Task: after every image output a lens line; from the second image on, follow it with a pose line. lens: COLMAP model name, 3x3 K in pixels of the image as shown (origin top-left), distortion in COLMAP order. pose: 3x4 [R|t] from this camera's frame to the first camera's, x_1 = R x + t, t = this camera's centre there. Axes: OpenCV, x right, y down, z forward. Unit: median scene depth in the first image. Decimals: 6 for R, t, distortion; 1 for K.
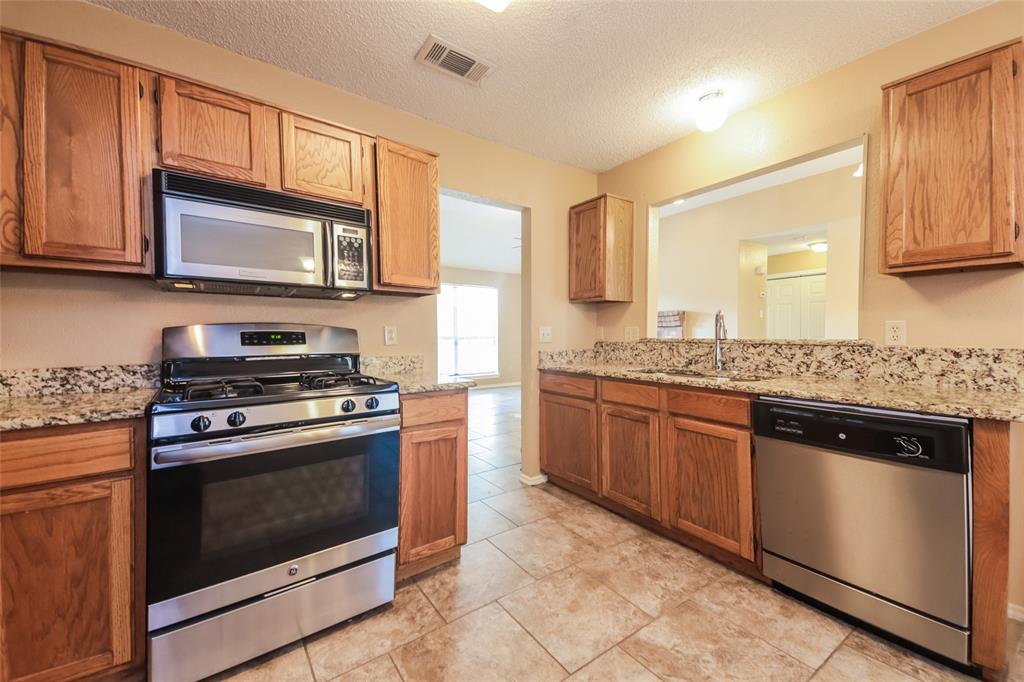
lens RADIAL K [[413.9, 0, 512.4], [0, 413.9, 337.4], [0, 0, 1]] dist [0.139098, -0.055028]
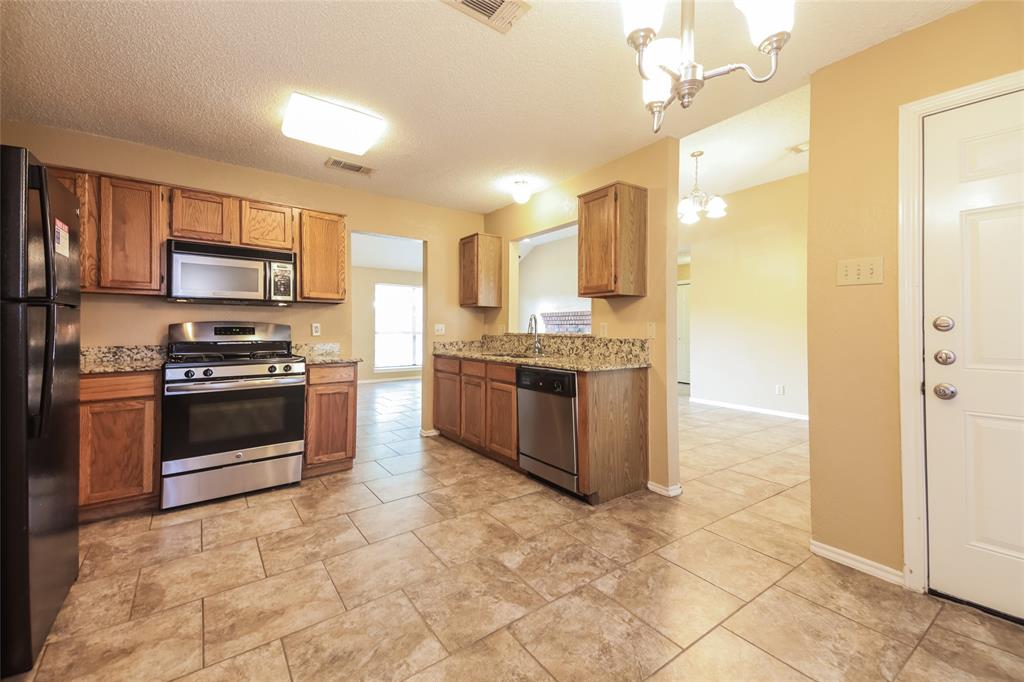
lens RADIAL K [[425.1, 0, 507.8], [0, 425.1, 325.6], [0, 0, 1]] dist [0.136899, -0.060779]
pose [[0.999963, 0.006743, -0.005324, 0.549347], [-0.006841, 0.999806, -0.018476, 0.006683], [0.005198, 0.018511, 0.999815, -0.761728]]
